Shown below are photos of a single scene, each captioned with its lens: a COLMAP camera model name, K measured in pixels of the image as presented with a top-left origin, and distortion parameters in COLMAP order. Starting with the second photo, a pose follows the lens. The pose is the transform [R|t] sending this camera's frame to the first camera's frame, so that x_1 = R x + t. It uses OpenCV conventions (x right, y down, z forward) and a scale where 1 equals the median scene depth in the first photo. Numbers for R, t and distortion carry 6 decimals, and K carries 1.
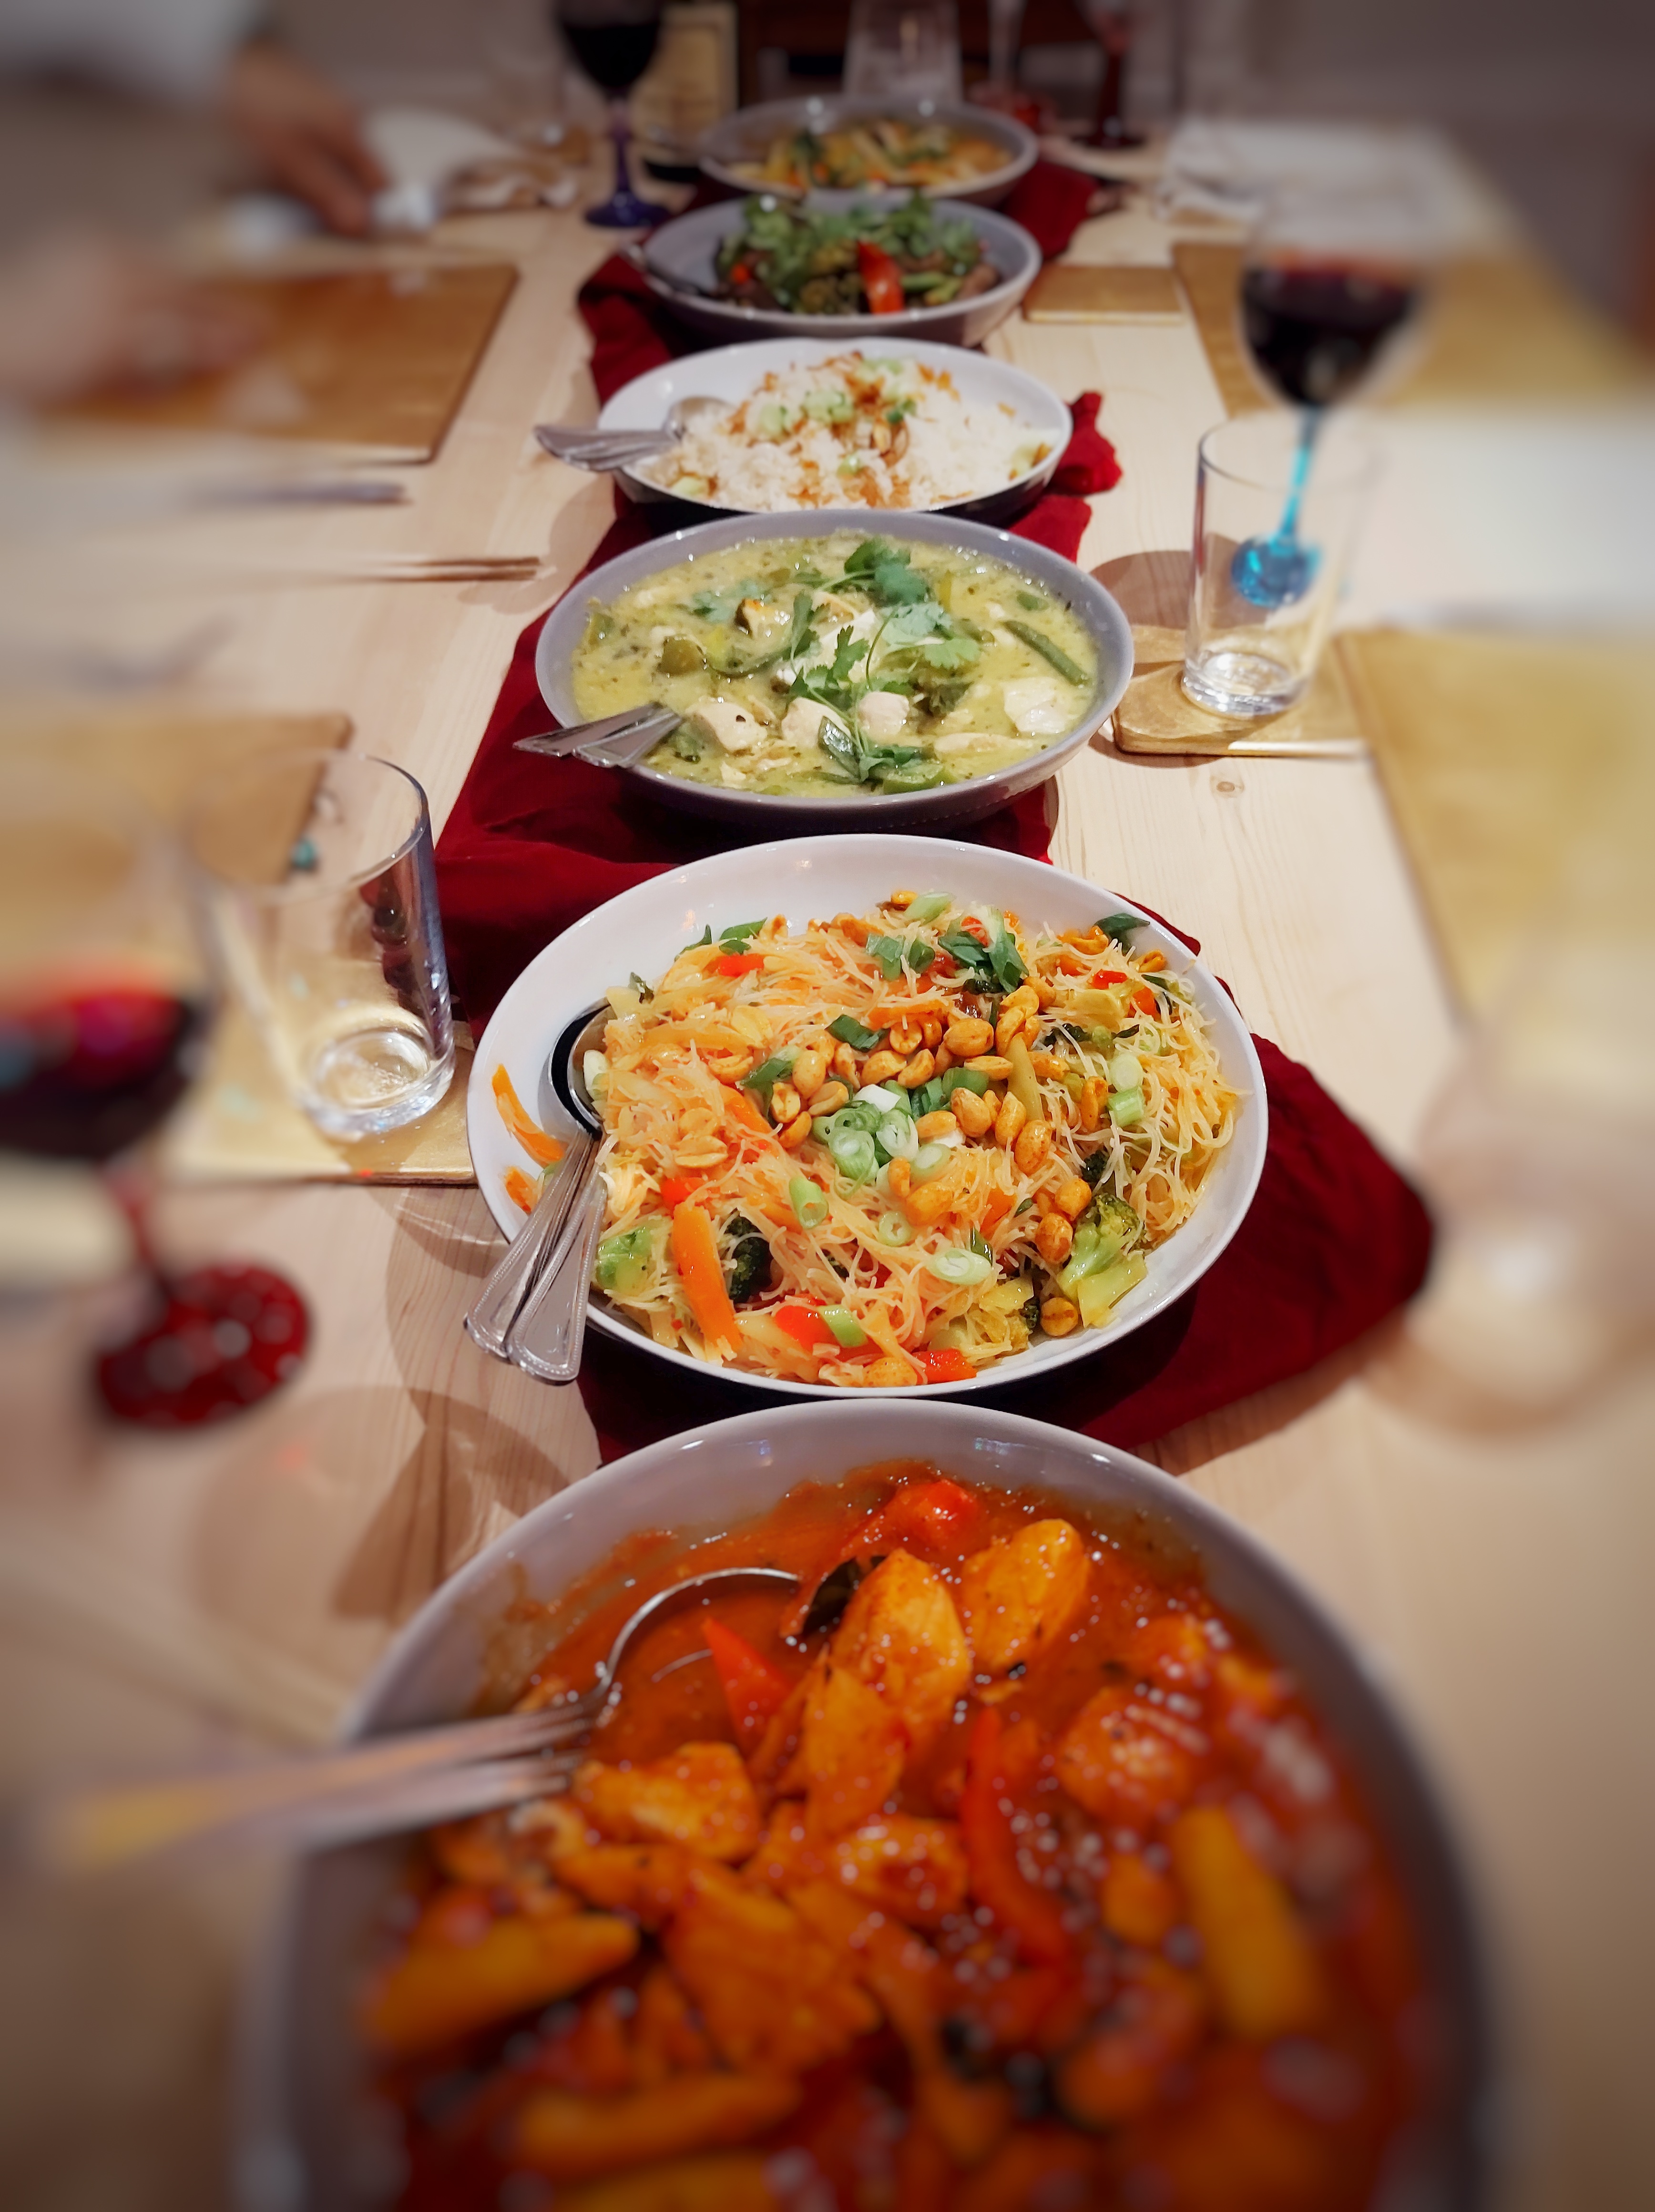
lens RADIAL K [[898.7, 0, 825.6], [0, 898.7, 1111.6], [0, 0, 1]] dist [-0.000291, -0.000048]
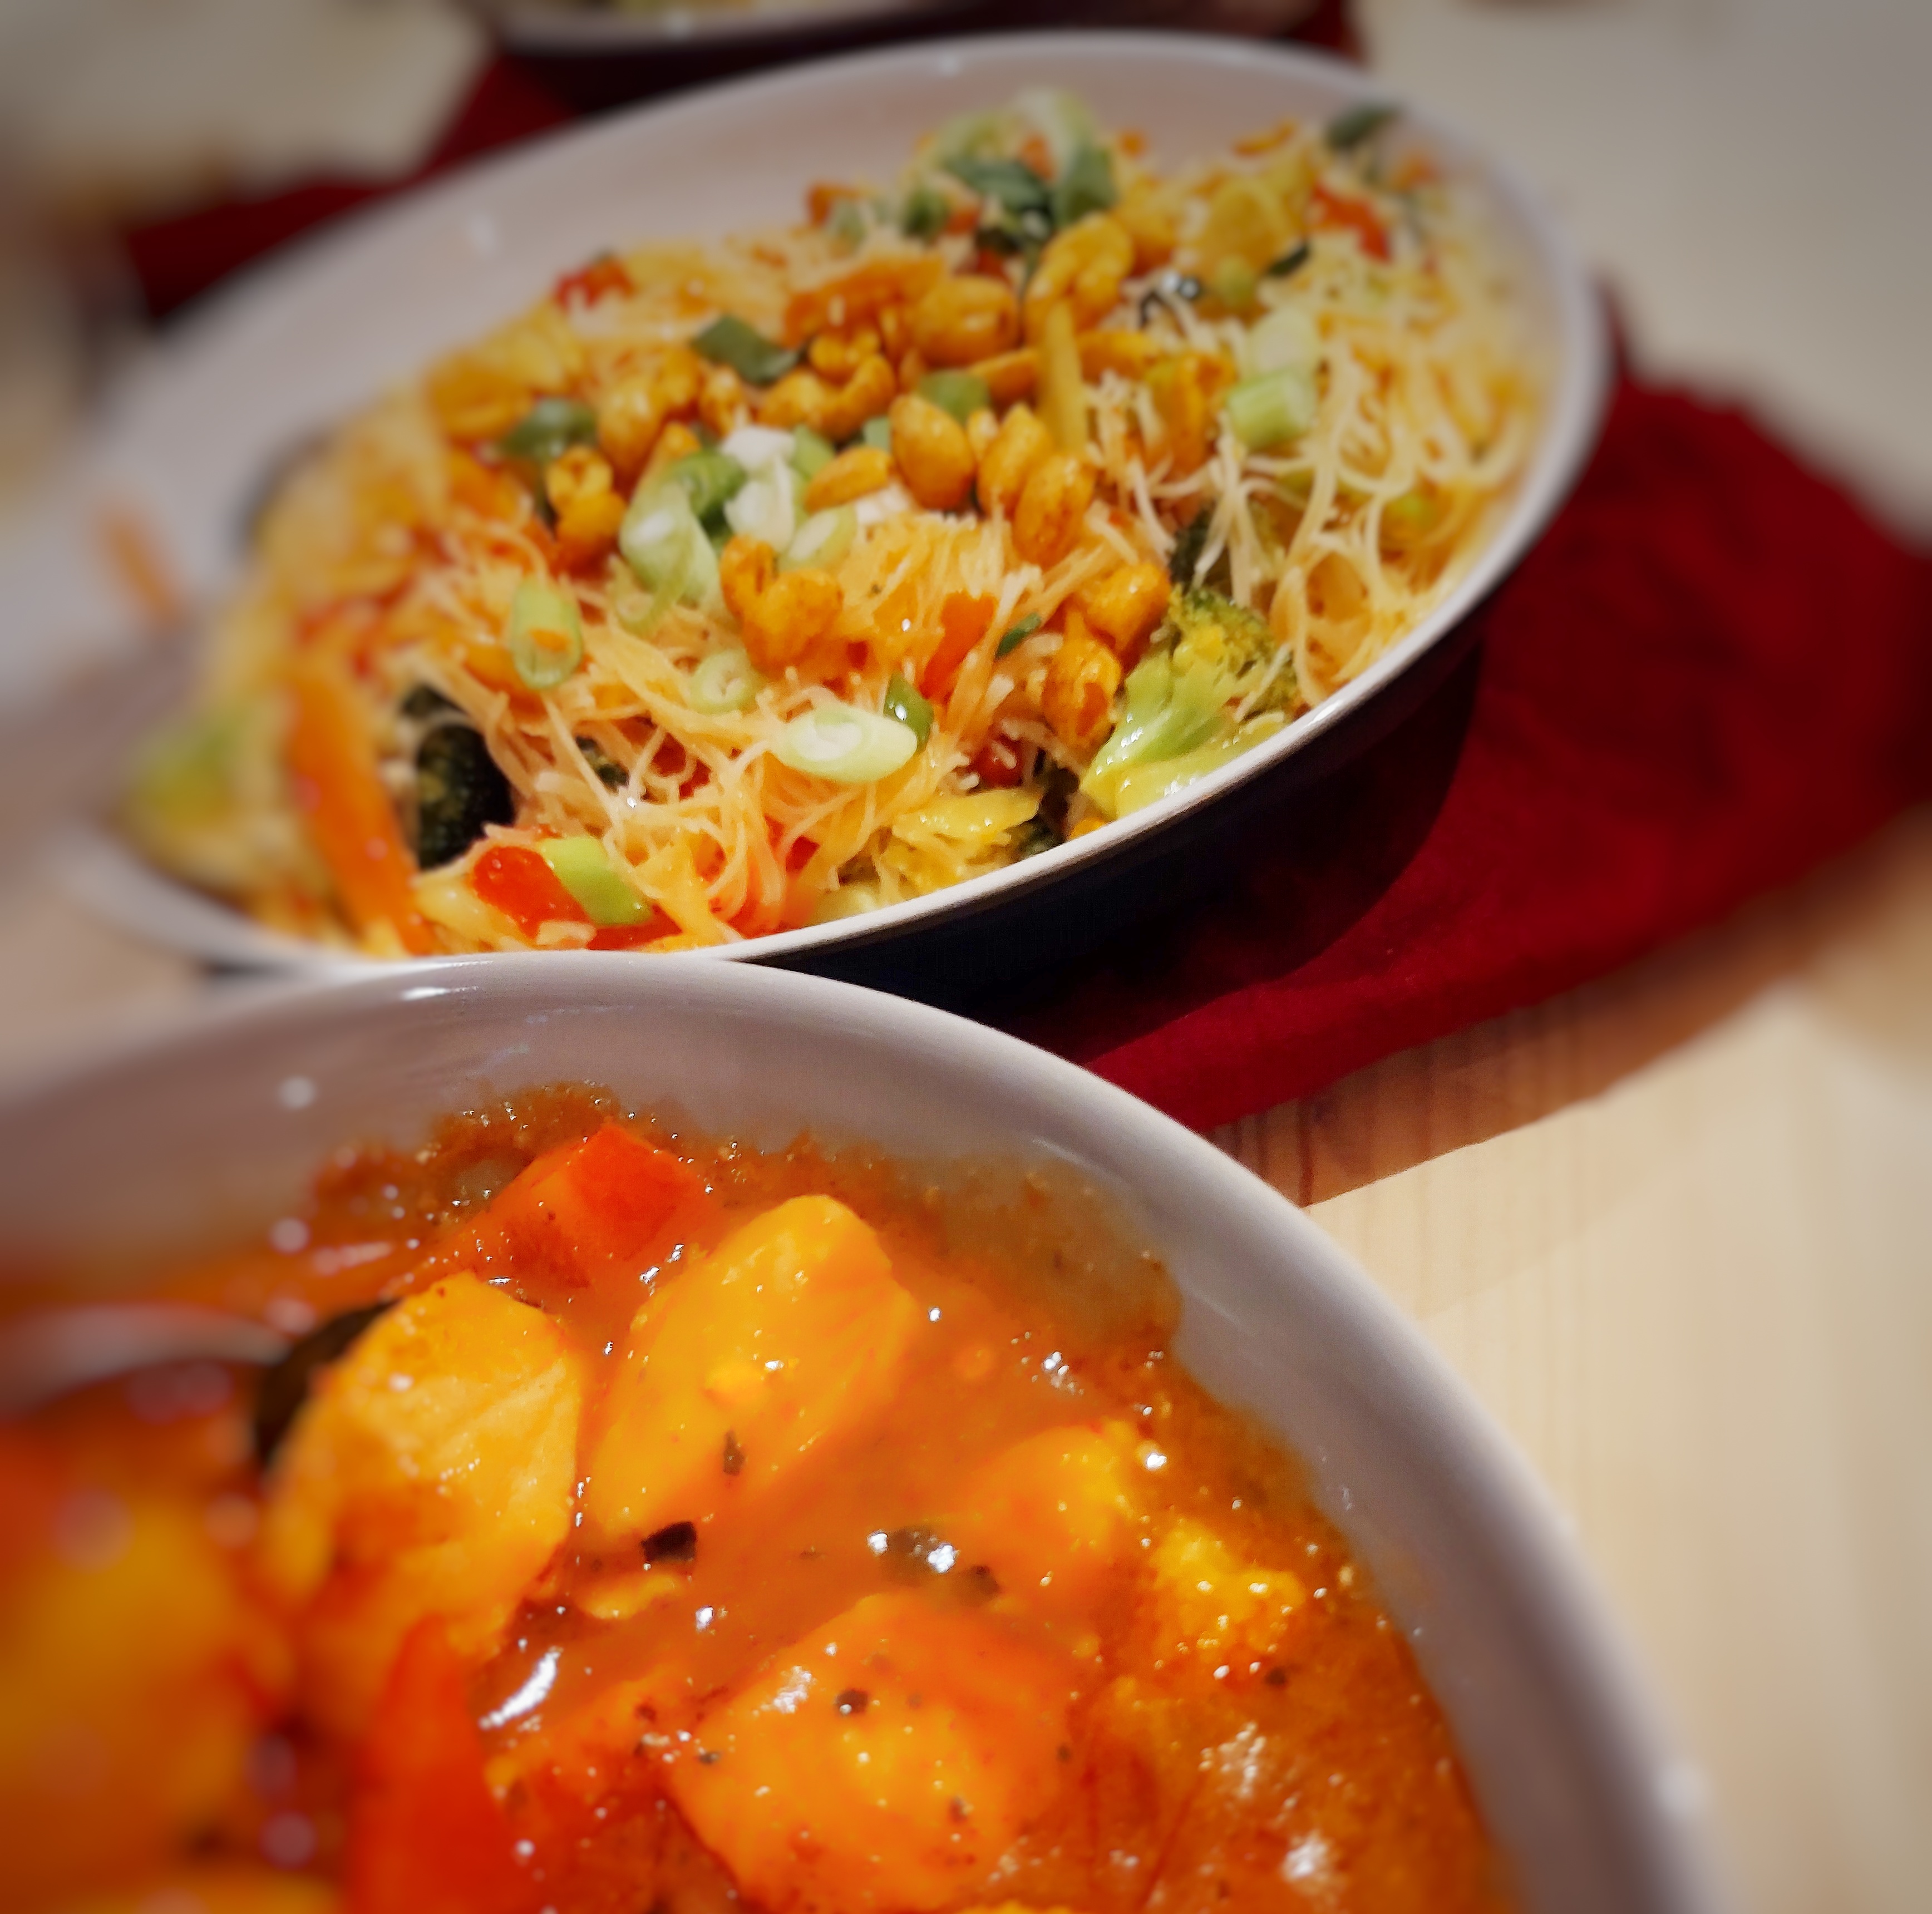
lens RADIAL K [[1411.4, 0, 967.0], [0, 1411.4, 954.6], [0, 0, 1]] dist [0.006486, 0.003326]
pose [[0.993655, -0.025072, -0.109641, 0.269798], [0.035095, 0.995281, 0.090465, 0.204836], [0.106856, -0.093738, 0.989846, 0.280327]]
